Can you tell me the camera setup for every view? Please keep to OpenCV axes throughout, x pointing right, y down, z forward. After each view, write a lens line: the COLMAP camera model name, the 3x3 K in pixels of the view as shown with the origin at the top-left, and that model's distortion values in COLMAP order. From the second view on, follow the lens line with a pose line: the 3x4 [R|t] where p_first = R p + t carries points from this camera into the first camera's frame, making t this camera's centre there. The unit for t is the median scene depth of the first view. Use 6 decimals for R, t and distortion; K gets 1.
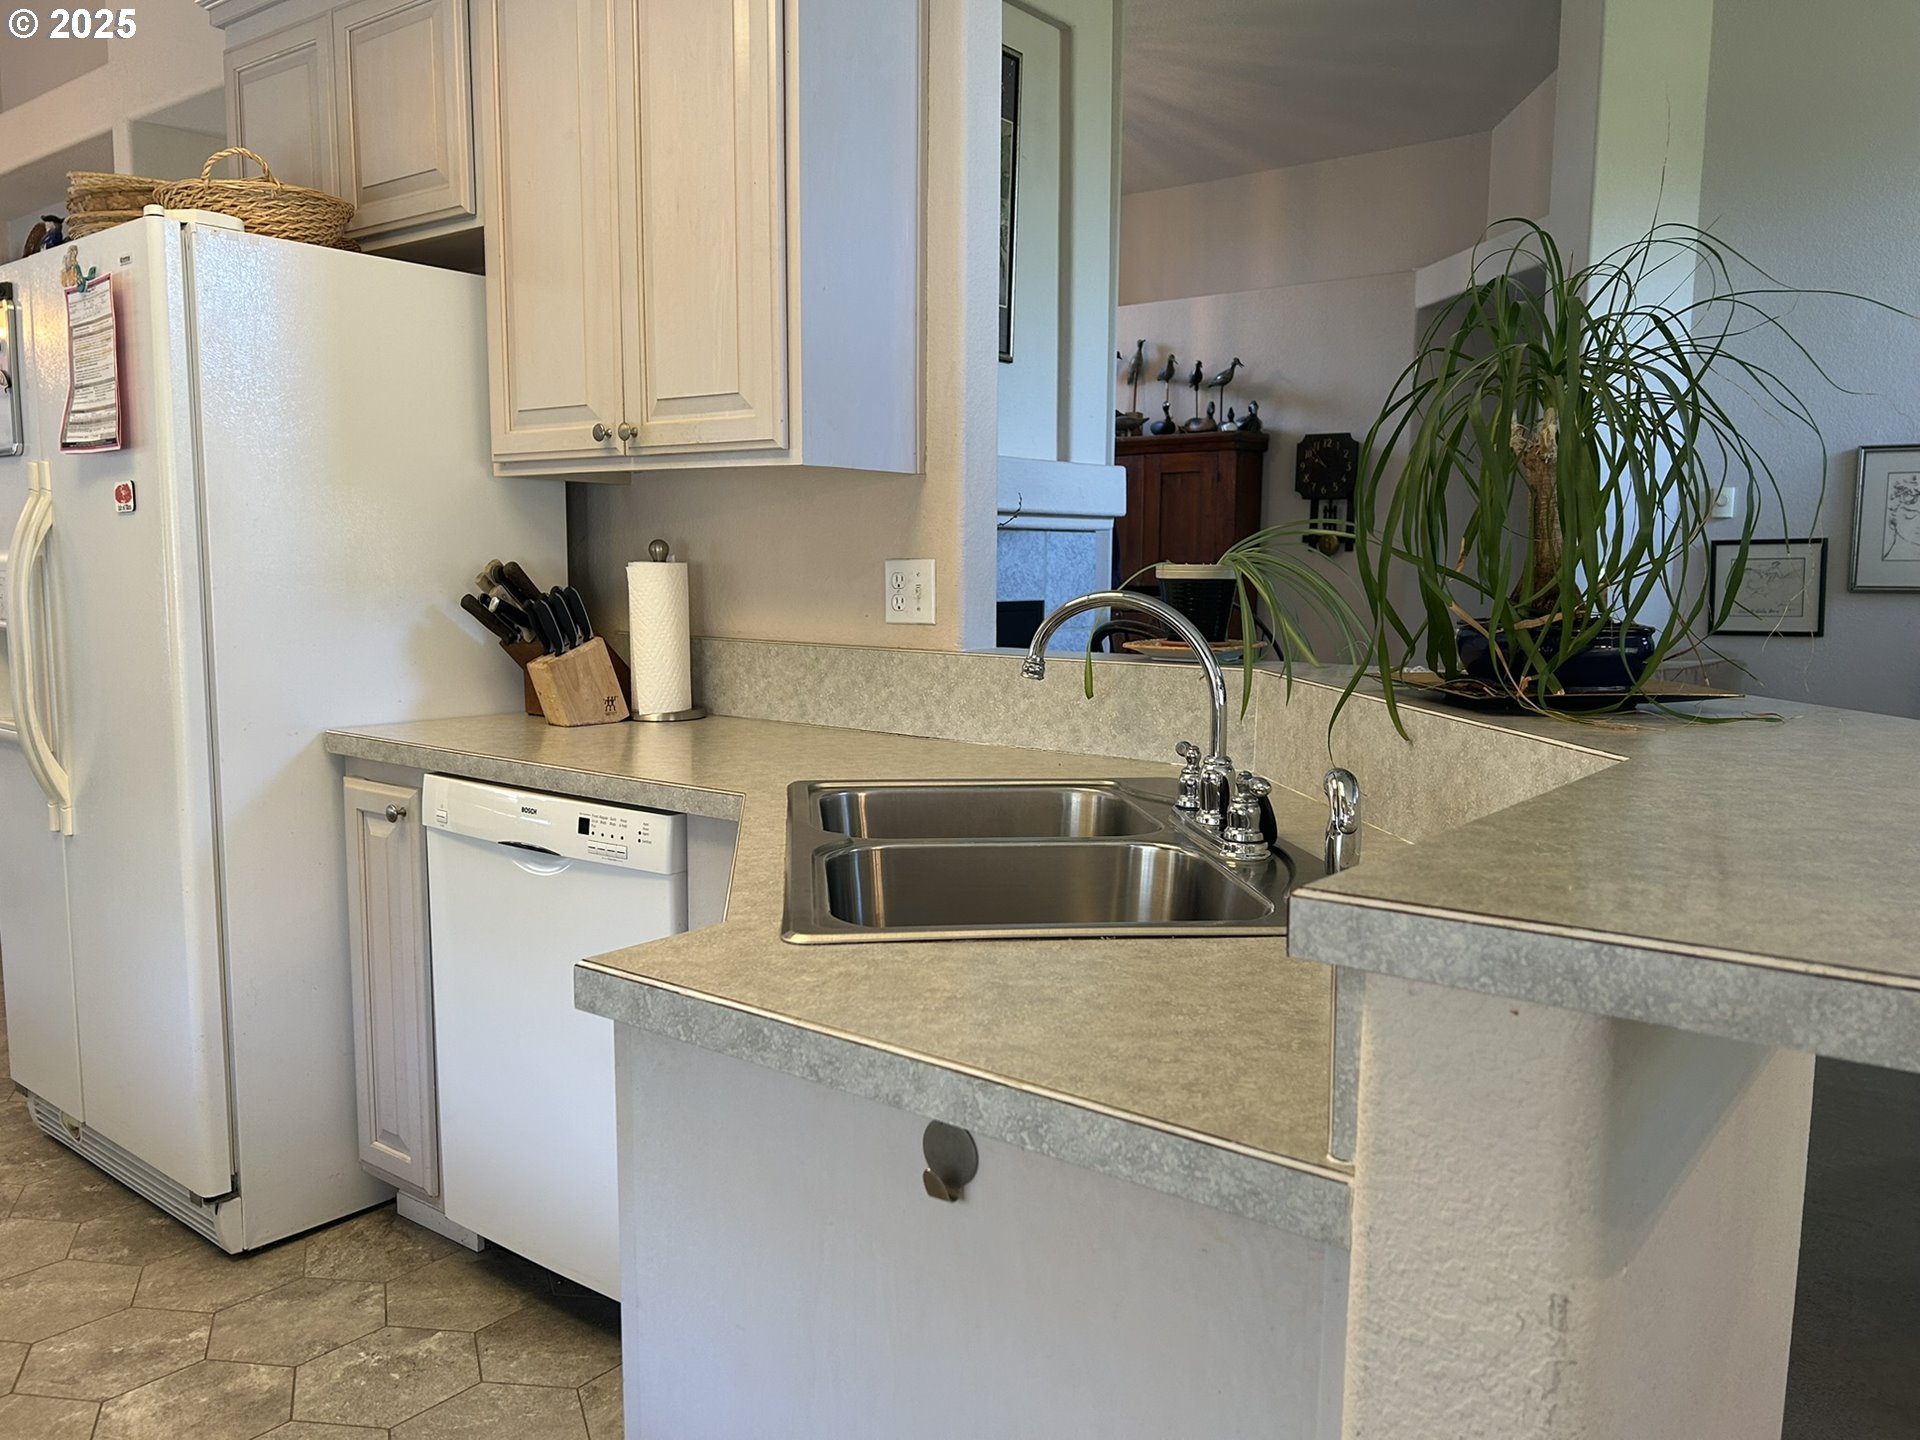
lens RADIAL K [[1476.2, 0, 960.0], [0, 1476.2, 720.0], [0, 0, 1]] dist [0.170423, -0.384122]
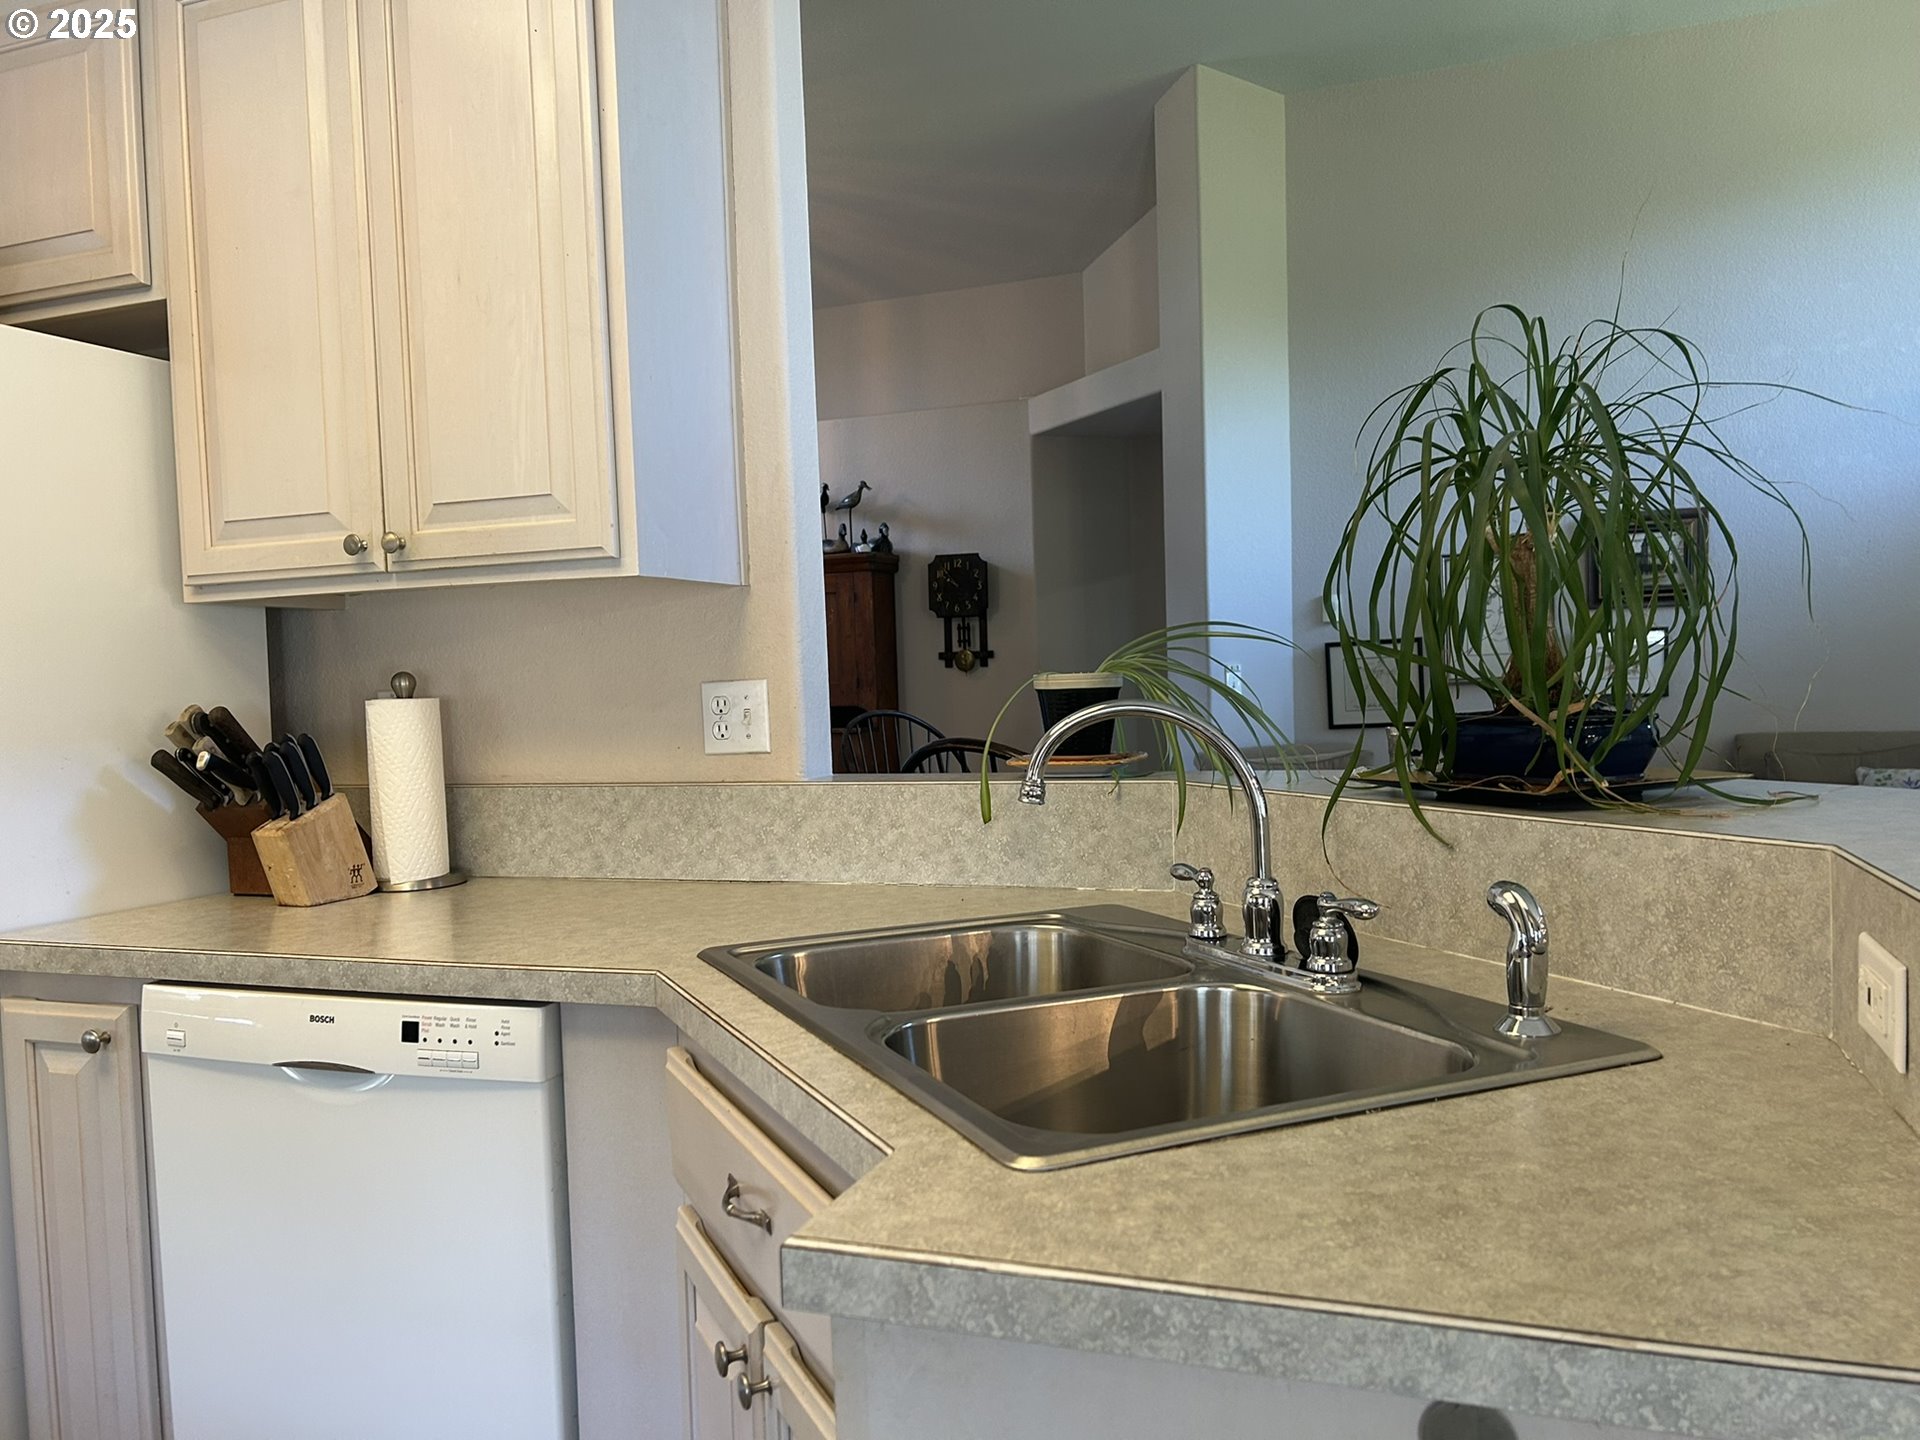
lens RADIAL K [[1471.0, 0, 960.0], [0, 1471.0, 720.0], [0, 0, 1]] dist [0.069999, -0.080476]
pose [[0.951135, -0.048868, 0.304885, -0.185178], [0.073725, 0.994780, -0.070548, -0.014386], [-0.299846, 0.089579, 0.949773, 0.136164]]
